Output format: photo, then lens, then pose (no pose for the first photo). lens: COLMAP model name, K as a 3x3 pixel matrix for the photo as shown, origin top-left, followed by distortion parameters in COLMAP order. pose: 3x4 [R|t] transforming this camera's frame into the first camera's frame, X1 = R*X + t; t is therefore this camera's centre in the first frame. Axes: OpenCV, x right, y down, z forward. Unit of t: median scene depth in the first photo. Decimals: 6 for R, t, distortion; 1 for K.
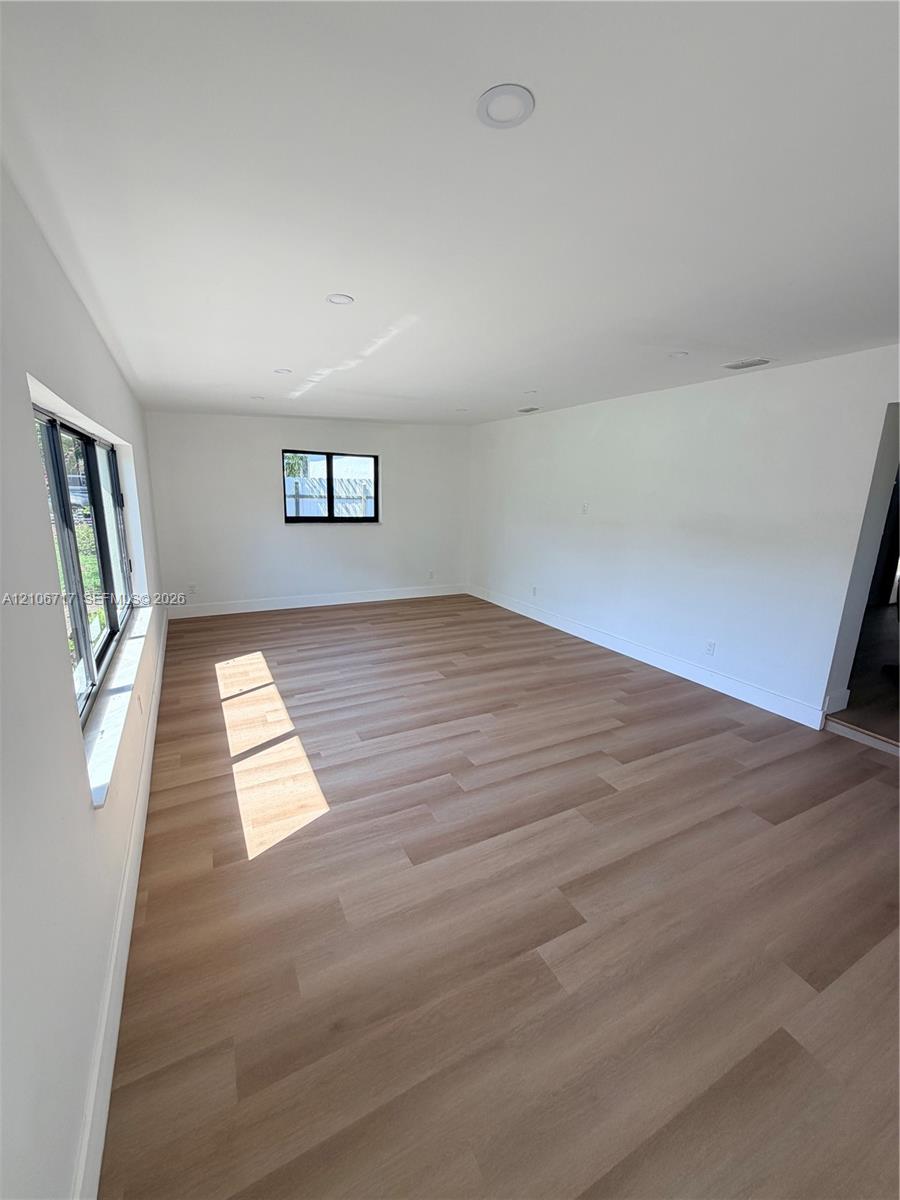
lens RADIAL K [[477.1, 0, 450.0], [0, 477.1, 600.0], [0, 0, 1]] dist [0.001191, -0.000049]
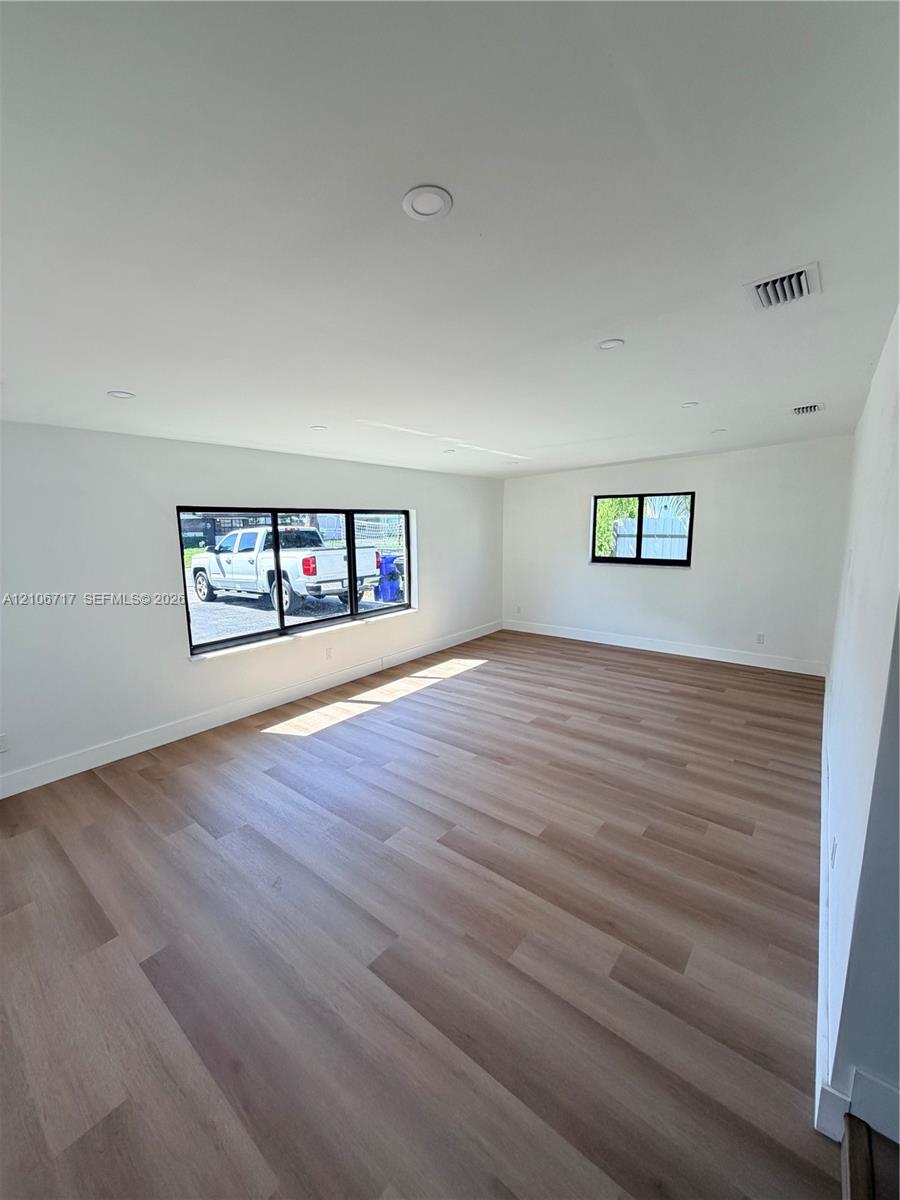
lens RADIAL K [[477.1, 0, 450.0], [0, 477.1, 600.0], [0, 0, 1]] dist [0.001191, -0.000049]
pose [[0.401377, 0.114546, -0.908722, 0.792209], [-0.182812, 0.982204, 0.043061, -0.098371], [0.897483, 0.148841, 0.415175, 0.411042]]
